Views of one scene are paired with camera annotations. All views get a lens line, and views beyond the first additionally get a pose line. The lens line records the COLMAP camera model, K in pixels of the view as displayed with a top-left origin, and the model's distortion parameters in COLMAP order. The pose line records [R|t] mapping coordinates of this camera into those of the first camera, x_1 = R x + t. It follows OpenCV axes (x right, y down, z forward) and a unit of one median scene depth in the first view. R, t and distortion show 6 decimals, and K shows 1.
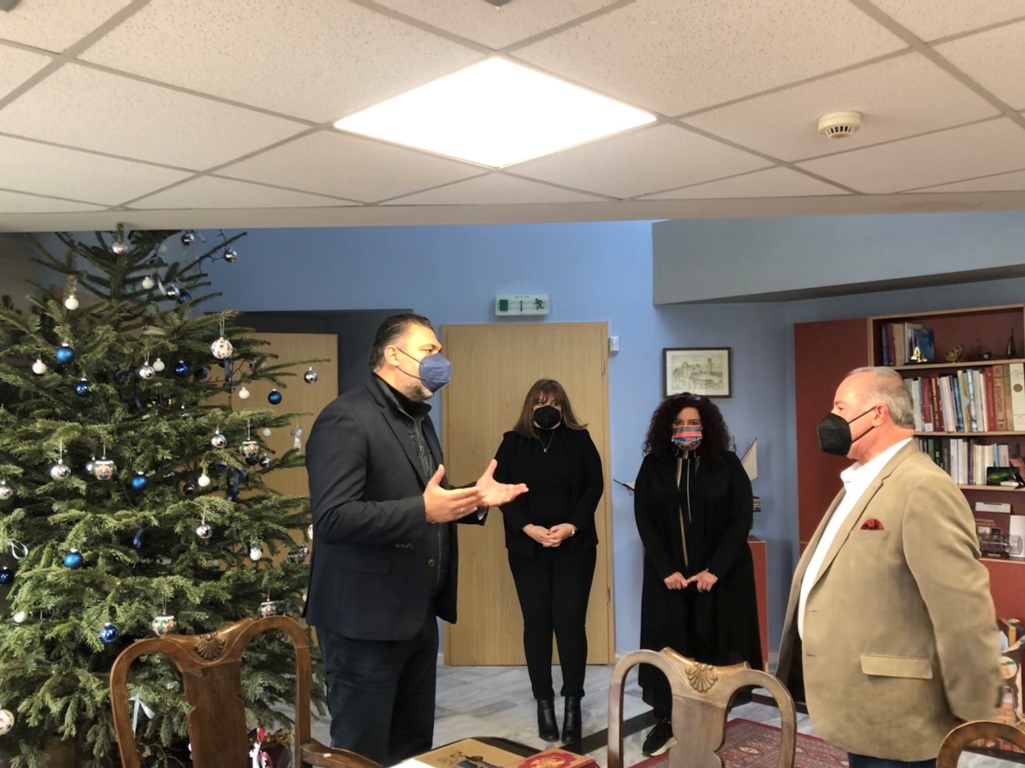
lens RADIAL K [[910.0, 0, 511.9], [0, 910.0, 380.6], [0, 0, 1]] dist [0.033771, -0.039210]
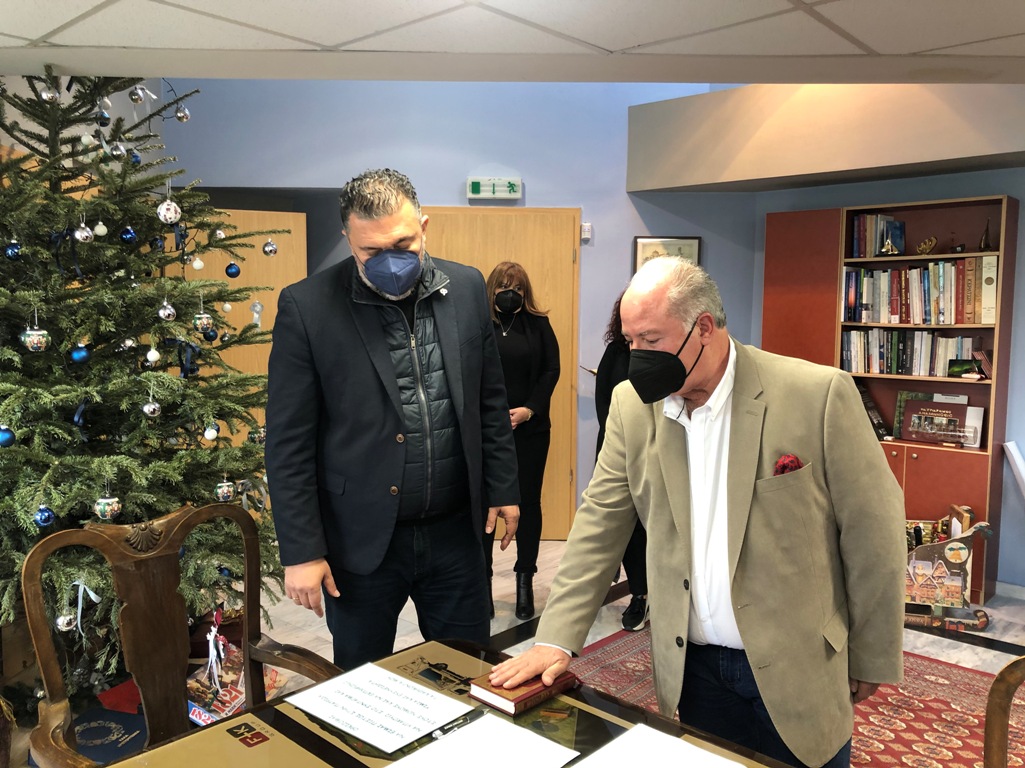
lens RADIAL K [[835.9, 0, 513.0], [0, 835.9, 381.9], [0, 0, 1]] dist [0.015241, -0.003977]
pose [[0.998935, 0.019489, 0.041822, -0.004199], [-0.024647, 0.991647, 0.126601, 0.017172], [-0.039005, -0.127497, 0.991072, 0.121012]]
